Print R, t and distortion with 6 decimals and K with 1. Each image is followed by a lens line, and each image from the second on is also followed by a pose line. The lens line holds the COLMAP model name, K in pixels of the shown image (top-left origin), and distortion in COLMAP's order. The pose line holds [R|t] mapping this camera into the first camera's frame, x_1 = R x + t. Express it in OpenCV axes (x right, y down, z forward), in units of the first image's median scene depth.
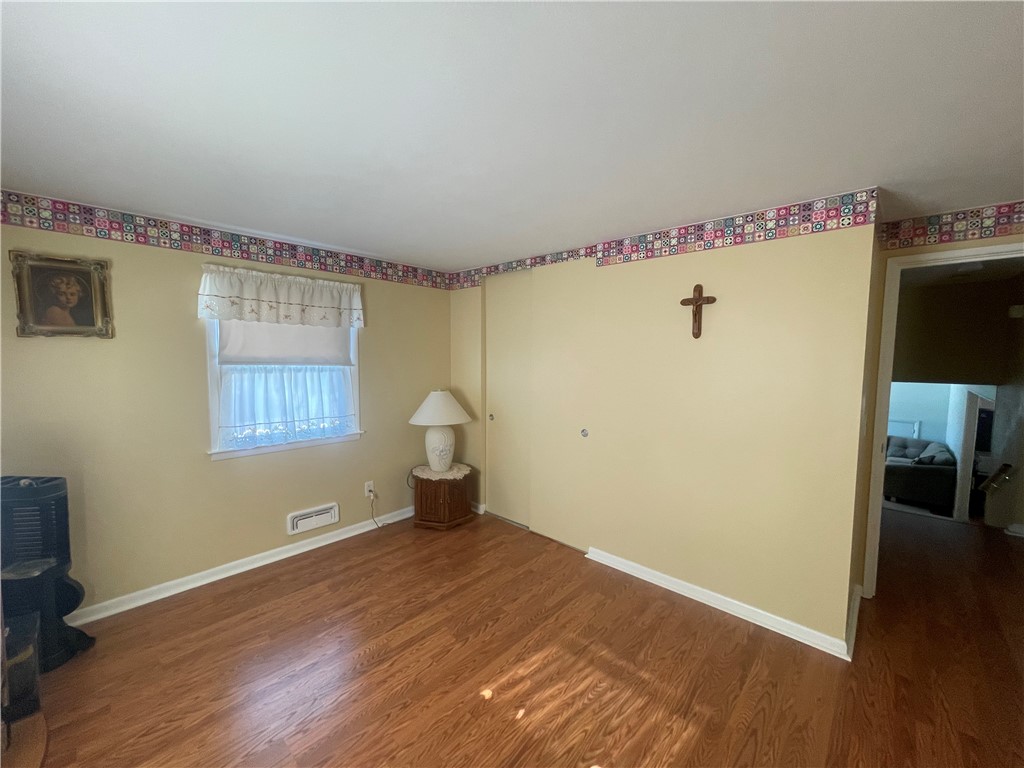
lens RADIAL K [[414.7, 0, 508.8], [0, 414.7, 383.6], [0, 0, 1]] dist [-0.001293, 0.000414]
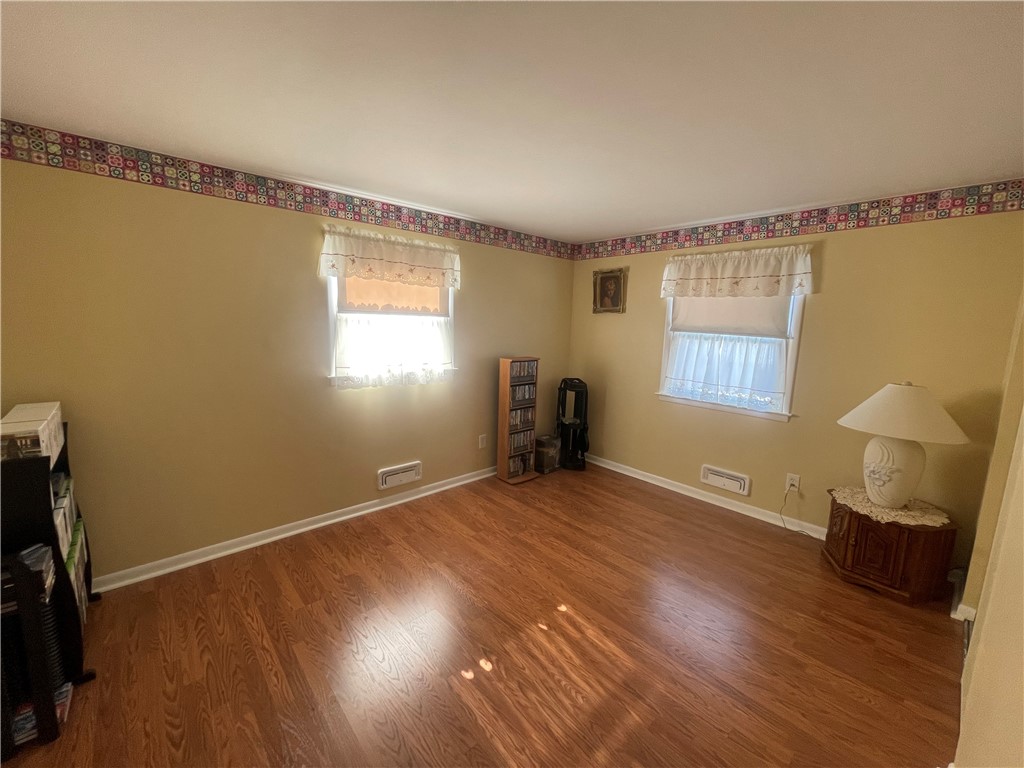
lens RADIAL K [[414.7, 0, 508.8], [0, 414.7, 383.6], [0, 0, 1]] dist [-0.001293, 0.000414]
pose [[-0.093961, 0.139614, -0.985738, 0.736658], [-0.098042, 0.984008, 0.148714, -0.027810], [0.990737, 0.110617, -0.078770, 0.621216]]
